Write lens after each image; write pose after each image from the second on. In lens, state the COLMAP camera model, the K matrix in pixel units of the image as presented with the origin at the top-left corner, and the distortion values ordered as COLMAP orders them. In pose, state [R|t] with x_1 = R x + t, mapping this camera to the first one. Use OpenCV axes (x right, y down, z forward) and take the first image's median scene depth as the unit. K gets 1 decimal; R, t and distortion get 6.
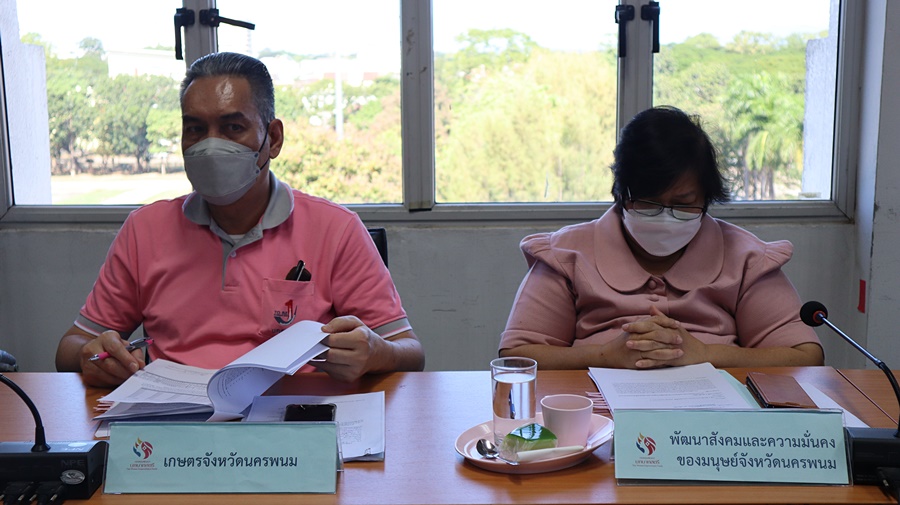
lens RADIAL K [[944.8, 0, 450.0], [0, 944.8, 252.5], [0, 0, 1]] dist [0.074771, 0.025809]
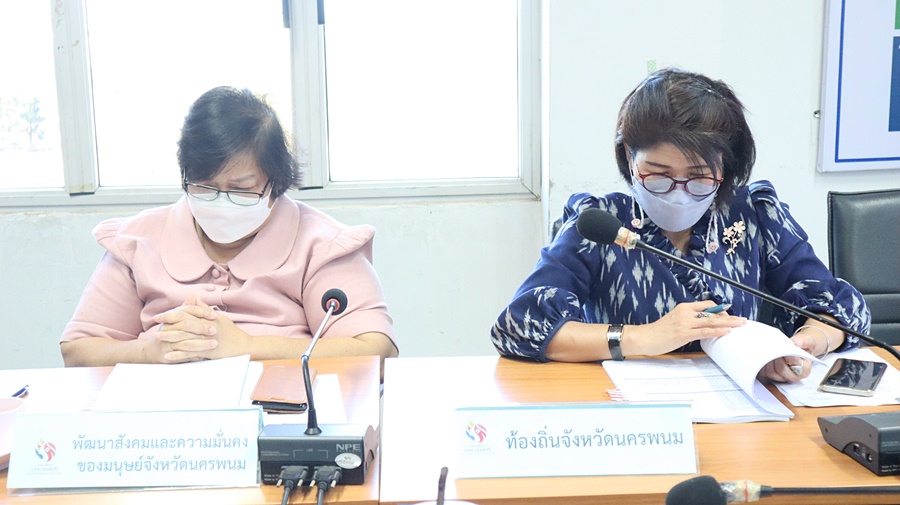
lens RADIAL K [[995.8, 0, 450.0], [0, 995.8, 252.5], [0, 0, 1]] dist [0.080306, 0.018583]
pose [[0.999724, -0.016906, -0.016302, 0.465271], [0.017321, 0.999520, 0.025699, -0.008496], [0.015860, -0.025974, 0.999537, 0.011753]]
